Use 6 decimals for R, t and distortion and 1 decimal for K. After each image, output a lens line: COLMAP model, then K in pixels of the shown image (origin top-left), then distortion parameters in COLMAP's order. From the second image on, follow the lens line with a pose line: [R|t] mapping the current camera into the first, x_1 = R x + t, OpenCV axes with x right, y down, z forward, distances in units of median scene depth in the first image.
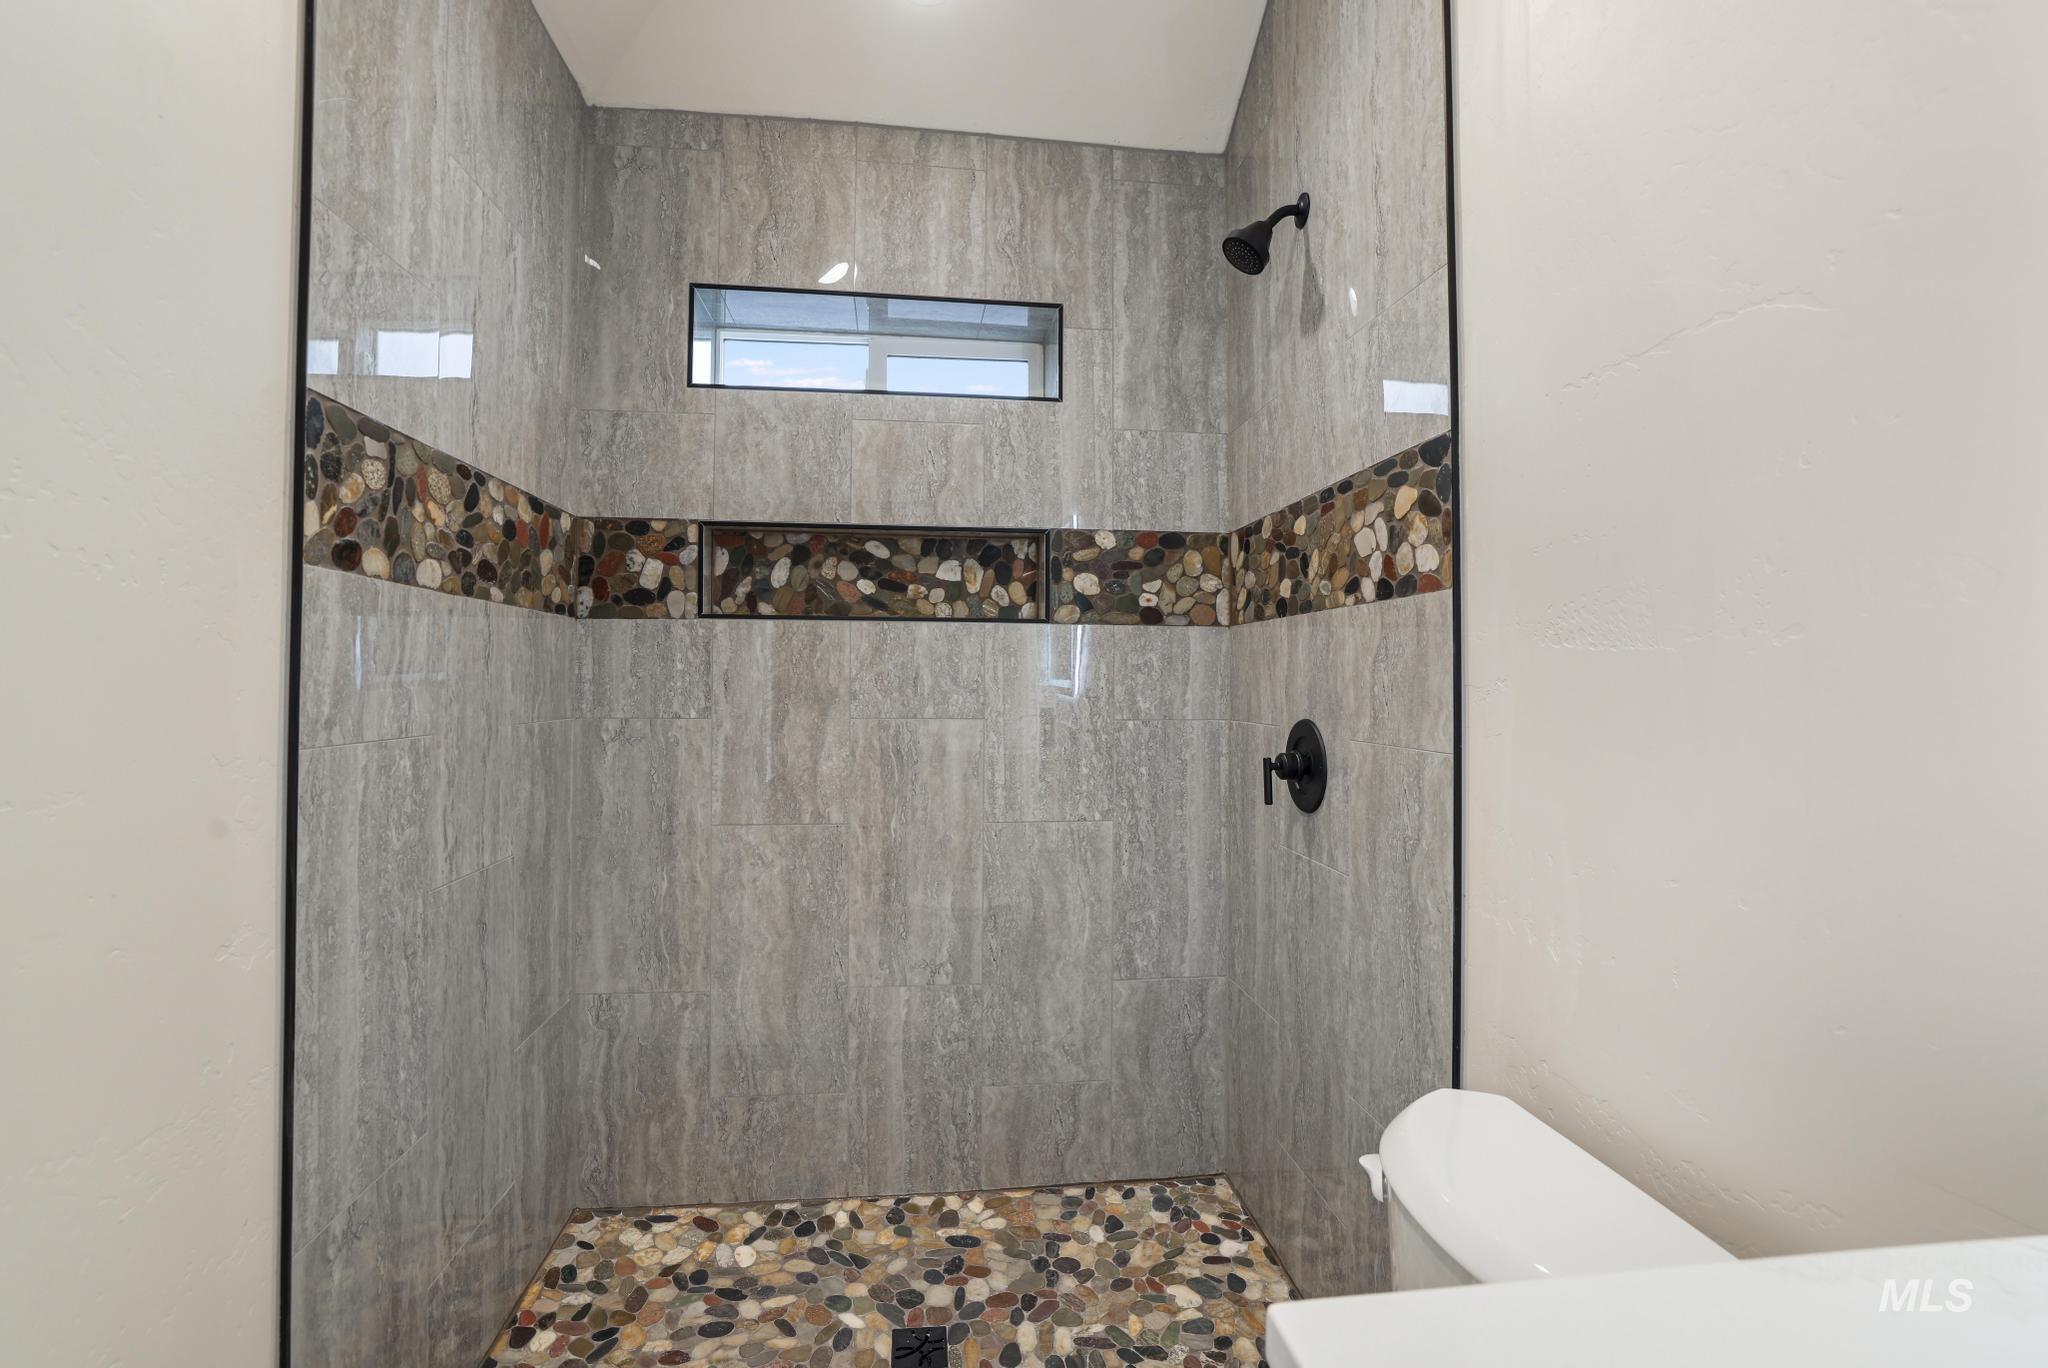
lens RADIAL K [[903.8, 0, 985.8], [0, 903.8, 661.0], [0, 0, 1]] dist [-0.044791, 0.013021]
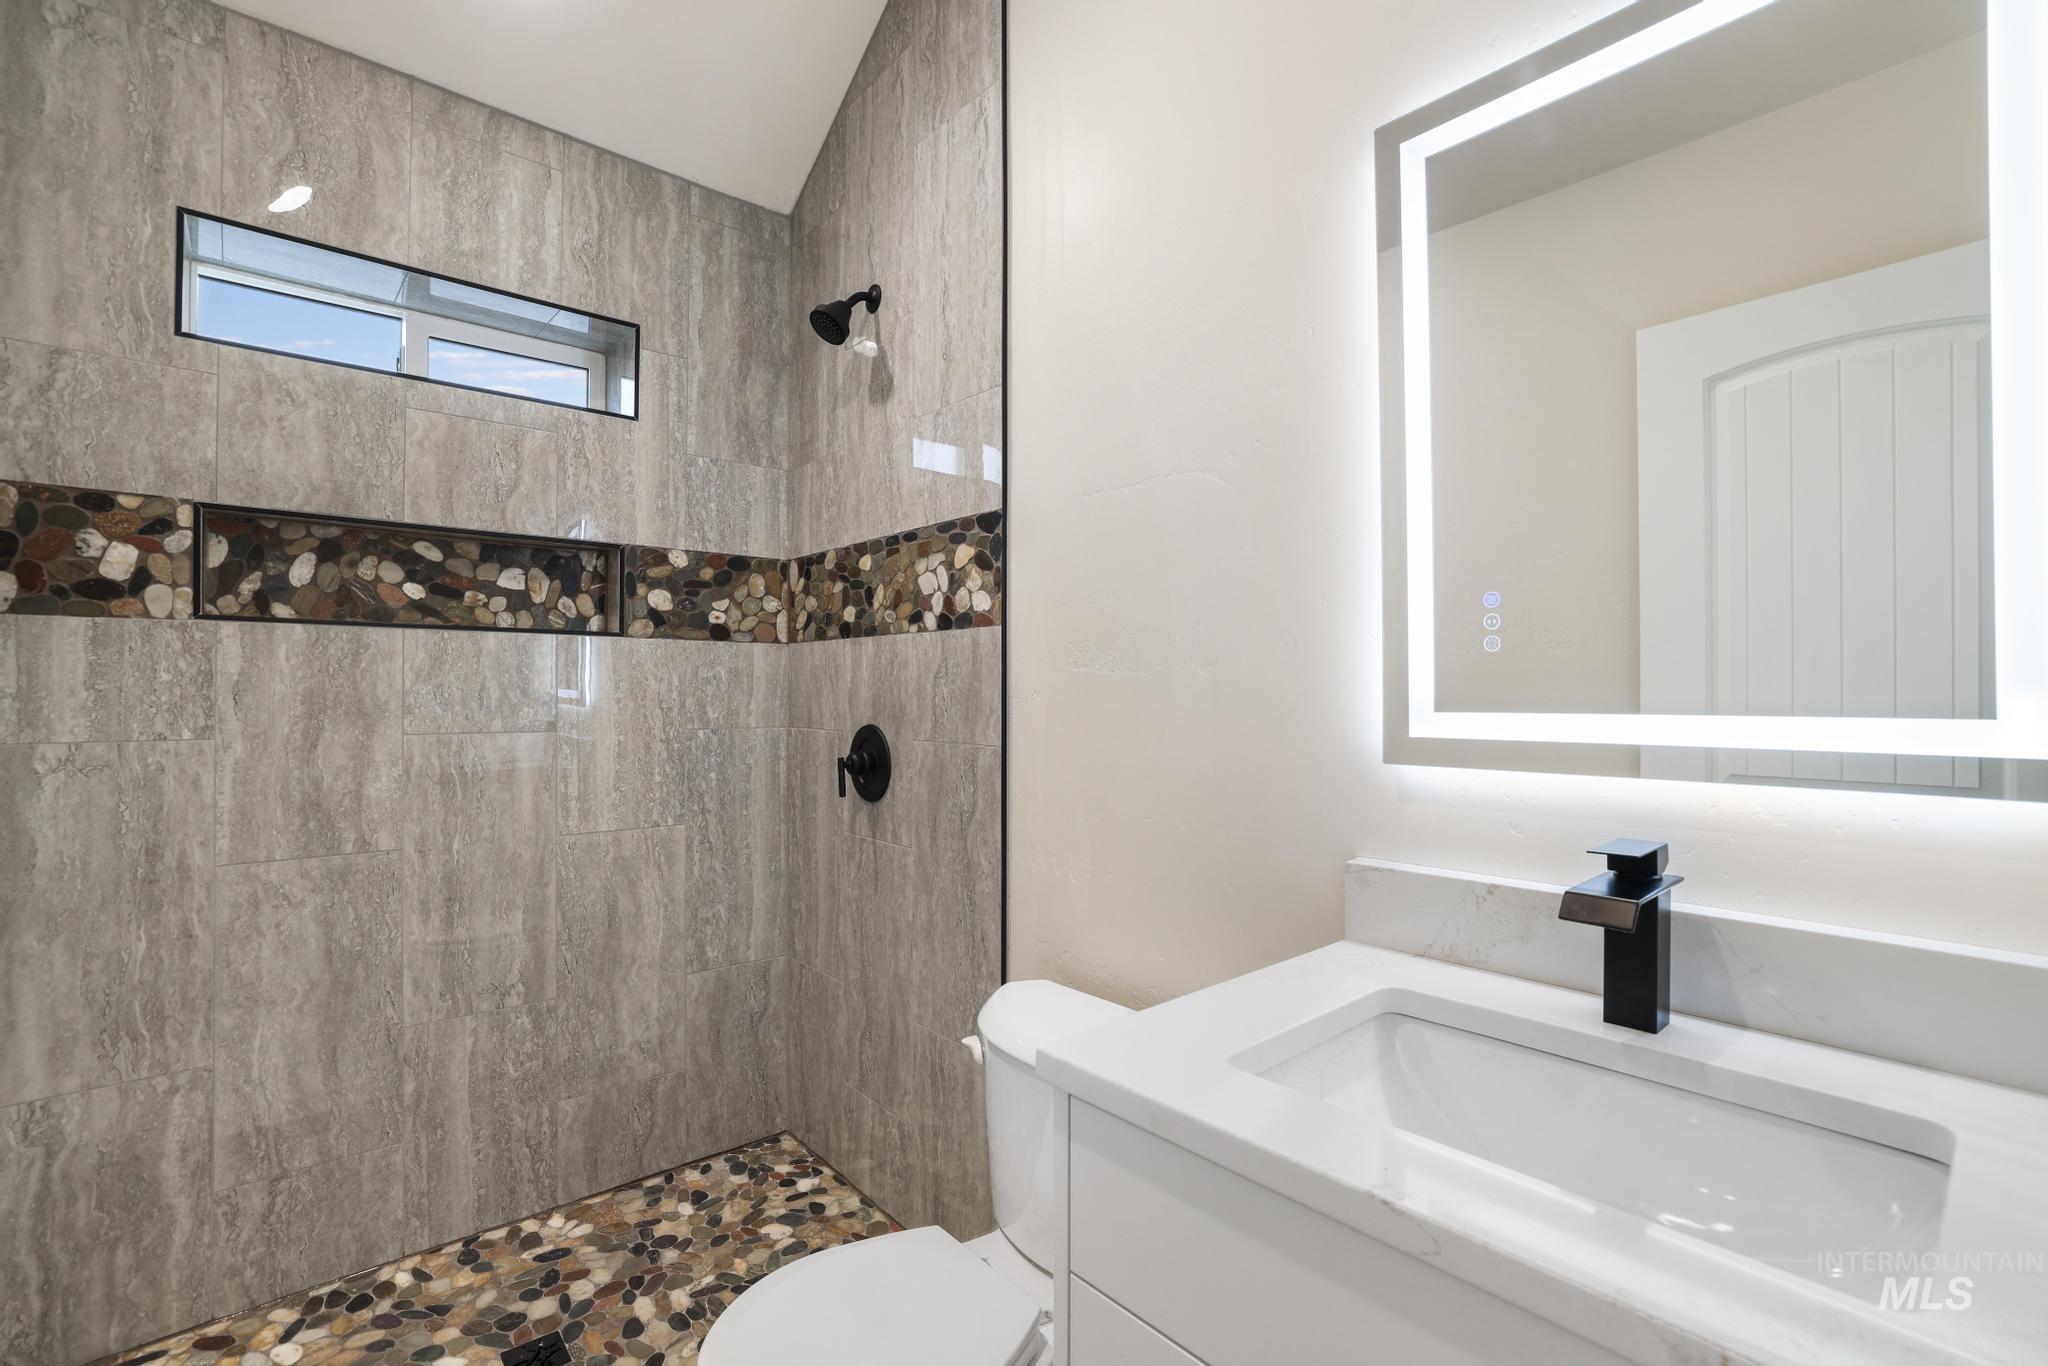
lens RADIAL K [[924.1, 0, 998.5], [0, 924.1, 684.6], [0, 0, 1]] dist [-0.040951, 0.014314]
pose [[0.826382, 0.001242, 0.563109, -0.172069], [-0.010195, 0.999867, 0.012755, -0.005346], [-0.563018, -0.016281, 0.826284, -0.103548]]
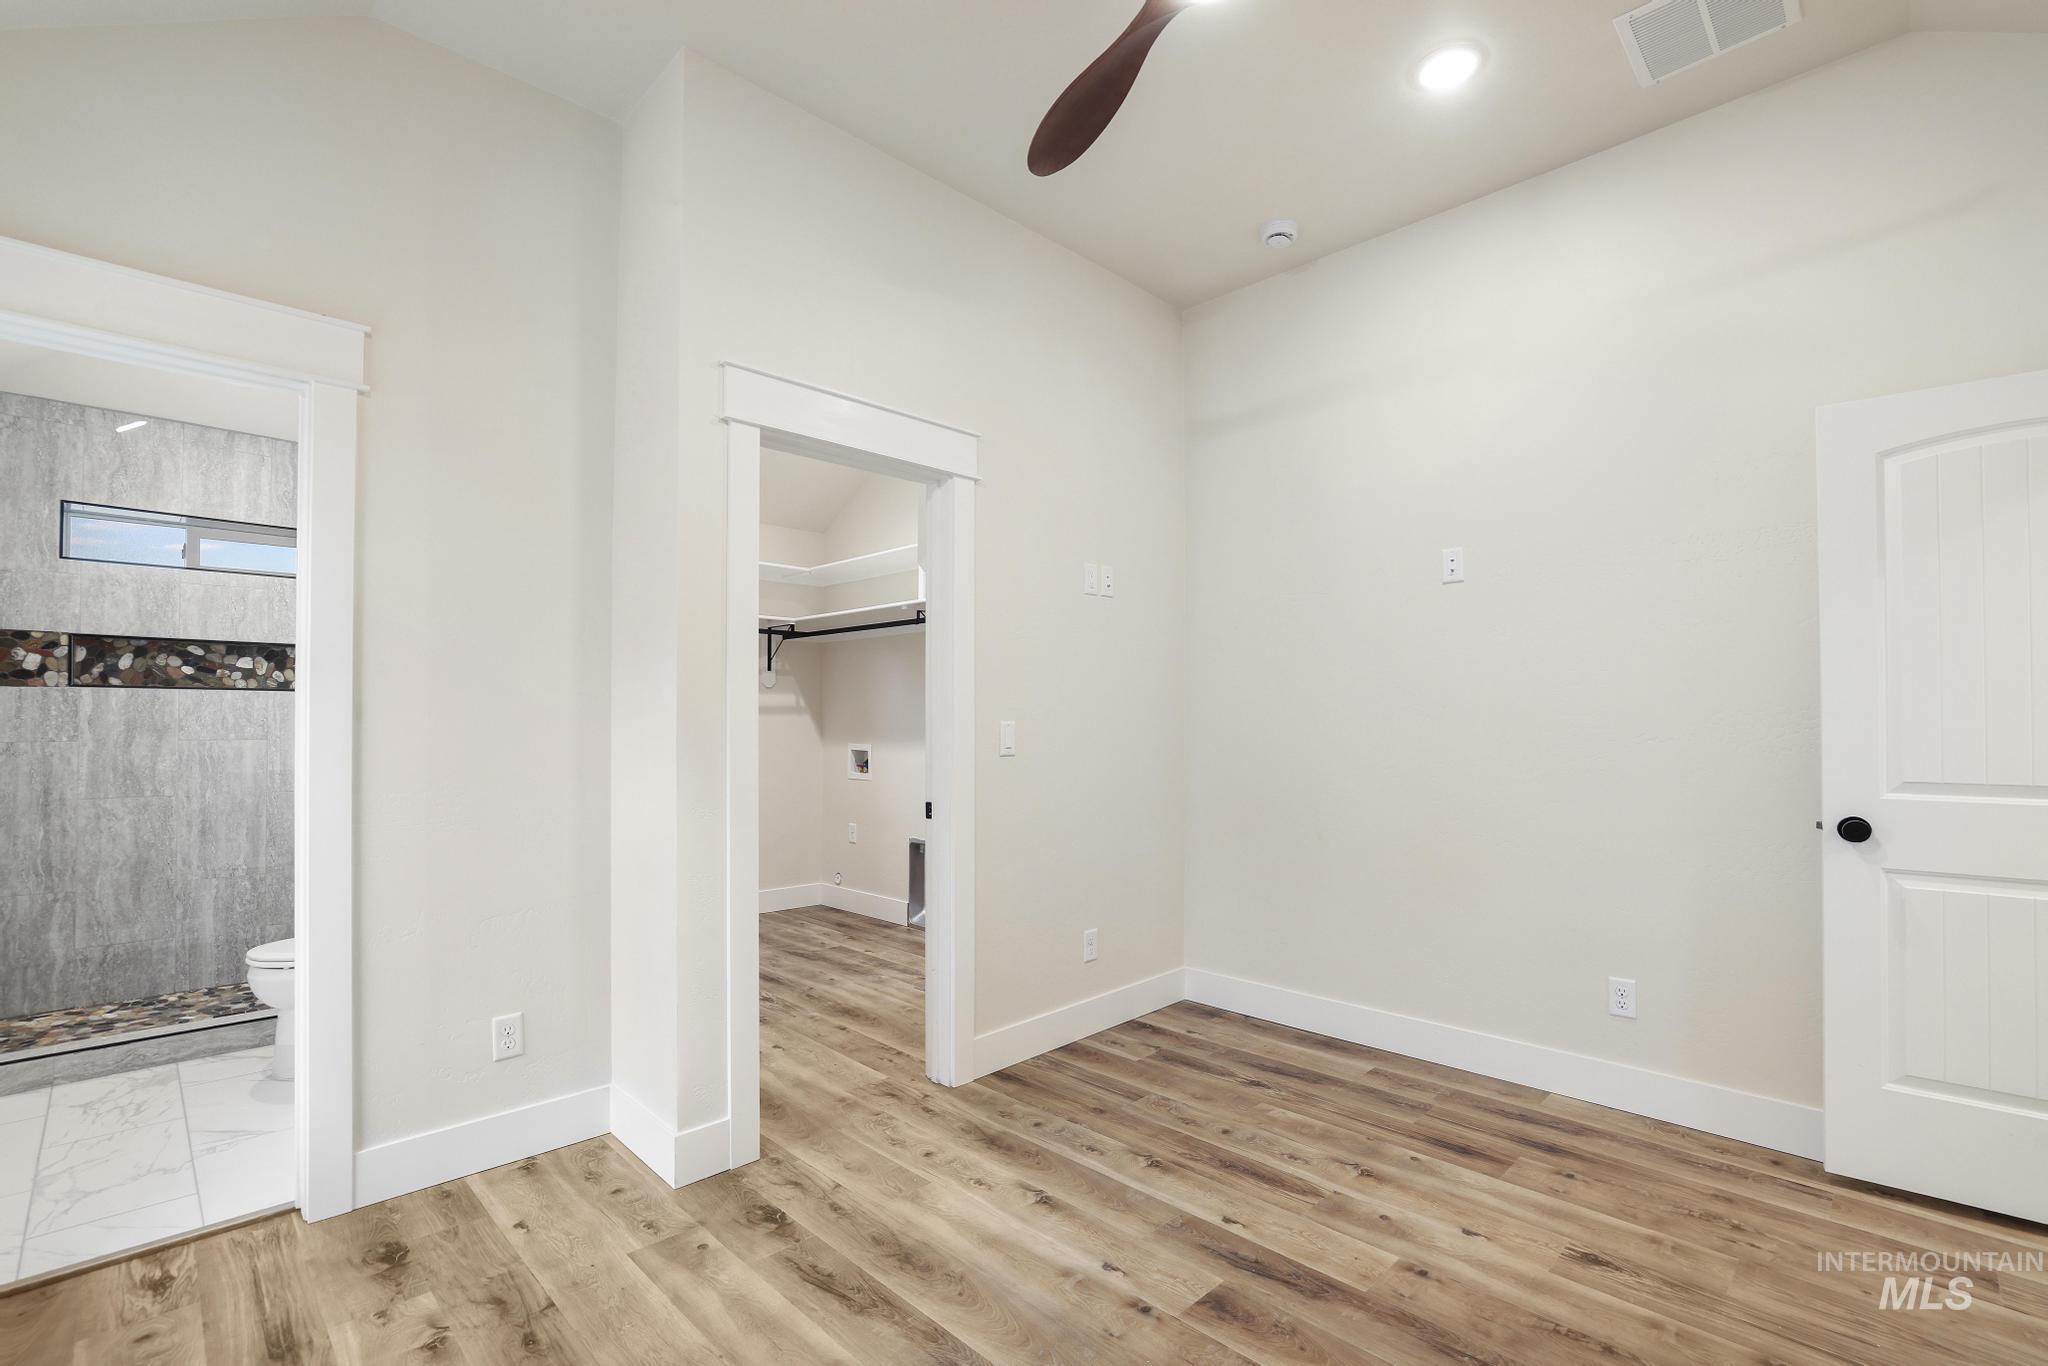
lens RADIAL K [[924.1, 0, 1025.9], [0, 924.1, 708.3], [0, 0, 1]] dist [-0.040951, 0.014314]
pose [[0.770430, 0.005644, 0.637500, 0.015794], [-0.008838, 0.999959, 0.001828, -0.023741], [-0.637463, -0.007043, 0.770449, -1.621757]]
